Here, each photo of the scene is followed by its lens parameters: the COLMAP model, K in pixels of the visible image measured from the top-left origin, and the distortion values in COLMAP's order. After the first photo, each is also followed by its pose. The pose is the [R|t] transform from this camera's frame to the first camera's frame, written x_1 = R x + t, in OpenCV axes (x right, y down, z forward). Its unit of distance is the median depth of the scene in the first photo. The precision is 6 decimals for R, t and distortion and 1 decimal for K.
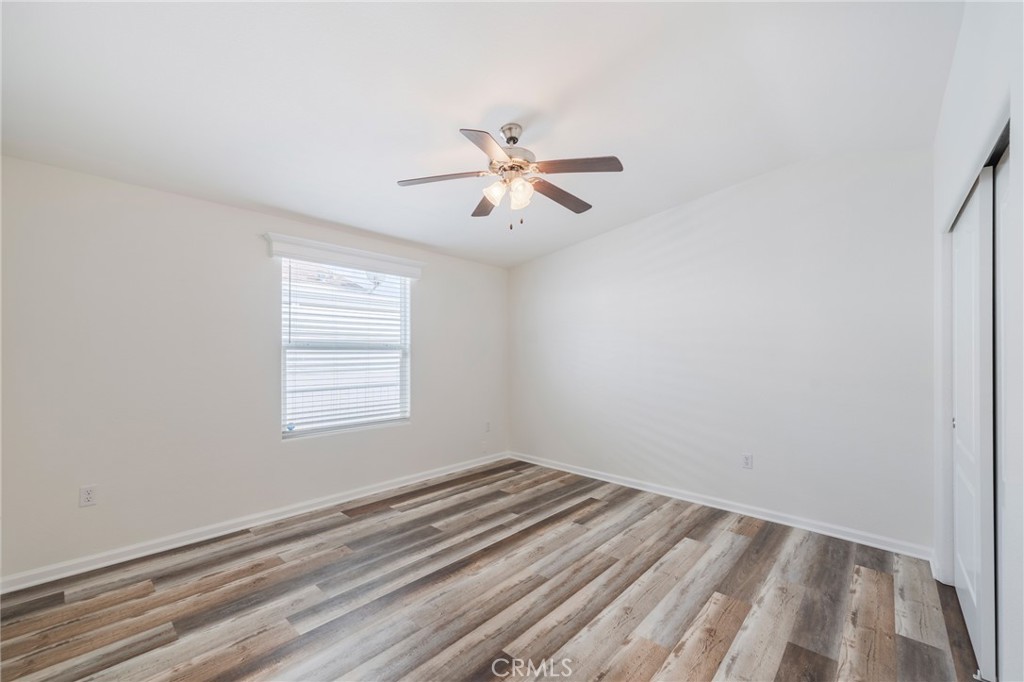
lens RADIAL K [[413.4, 0, 512.0], [0, 413.4, 341.0], [0, 0, 1]] dist [-0.000561, 0.000132]
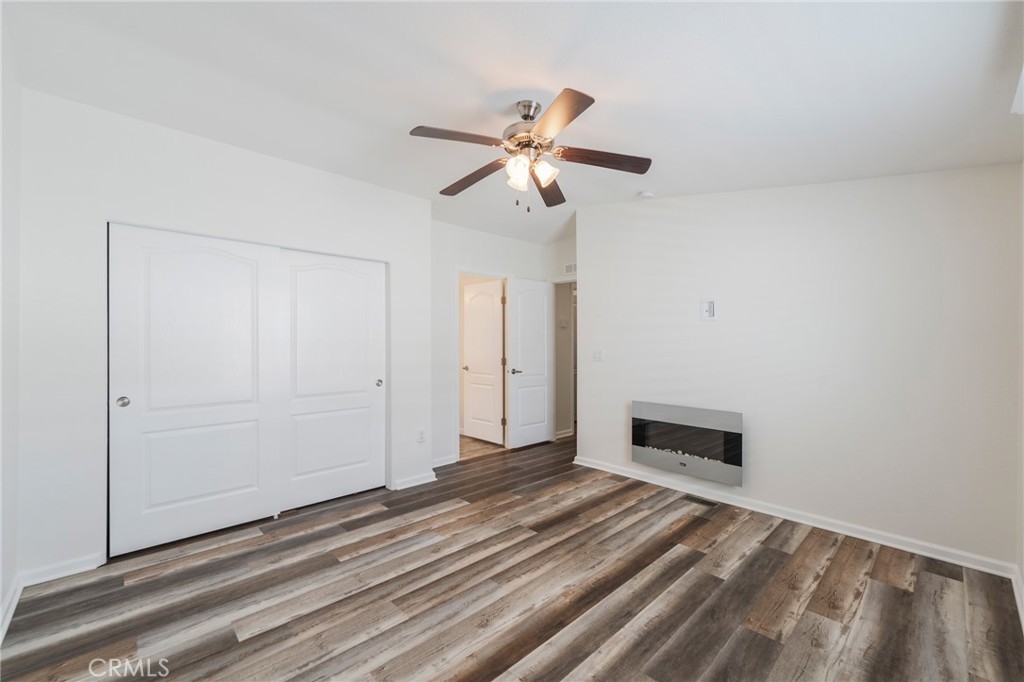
lens RADIAL K [[413.4, 0, 512.0], [0, 413.4, 341.0], [0, 0, 1]] dist [-0.000561, 0.000132]
pose [[-0.996342, -0.016357, 0.083877, -0.035190], [-0.018488, 0.999524, -0.024694, 0.045067], [-0.083433, -0.026154, -0.996170, 1.975633]]
